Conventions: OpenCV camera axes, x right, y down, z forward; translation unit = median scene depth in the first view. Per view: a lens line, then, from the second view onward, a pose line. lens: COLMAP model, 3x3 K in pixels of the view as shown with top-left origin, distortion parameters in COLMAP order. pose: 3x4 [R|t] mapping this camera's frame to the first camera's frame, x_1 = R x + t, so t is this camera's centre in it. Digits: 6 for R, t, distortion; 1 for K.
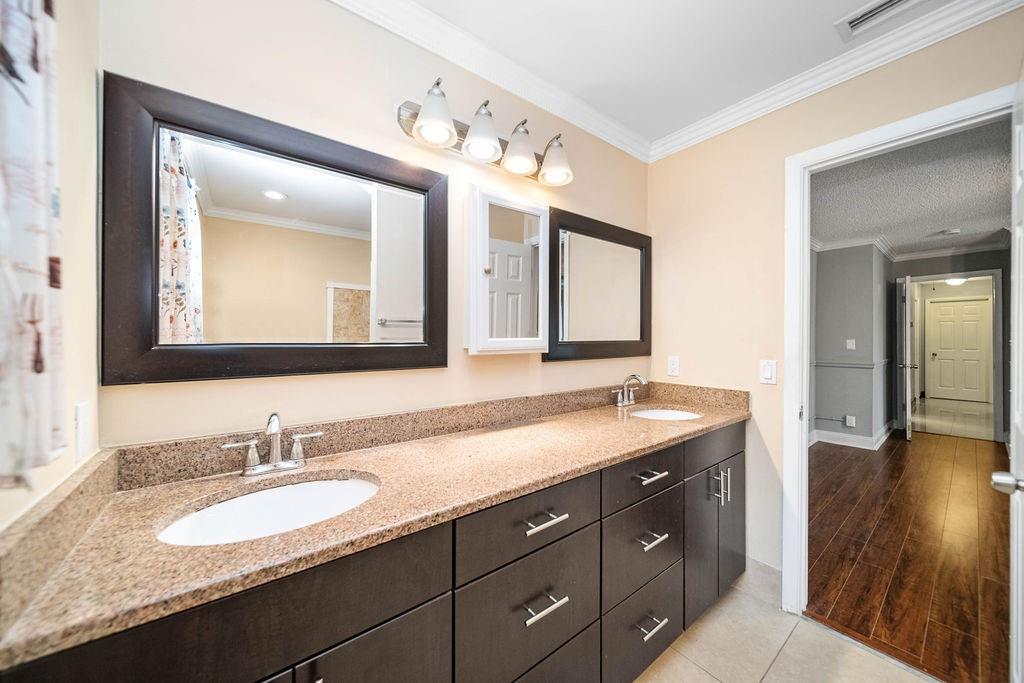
lens RADIAL K [[362.7, 0, 510.8], [0, 362.7, 339.5], [0, 0, 1]] dist [0.004361, 0.000115]
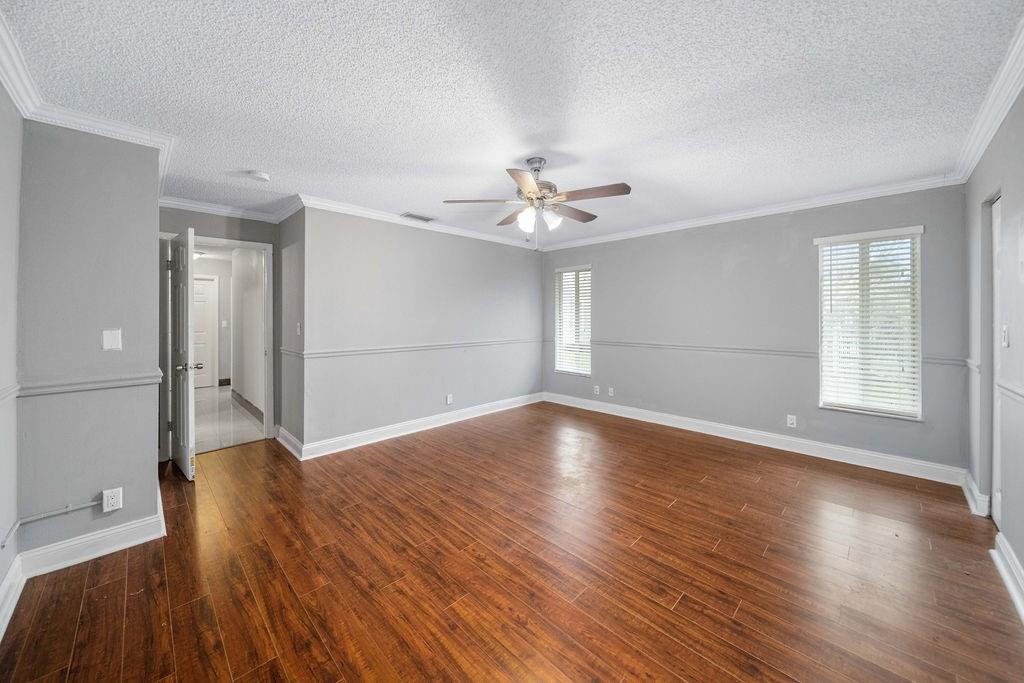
lens RADIAL K [[362.7, 0, 496.0], [0, 362.7, 316.7], [0, 0, 1]] dist [0.004361, 0.000115]
pose [[-0.114452, -0.001619, 0.993428, 0.390874], [0.002647, 0.999995, 0.001935, -0.017596], [-0.993425, 0.002851, -0.114447, 0.544659]]
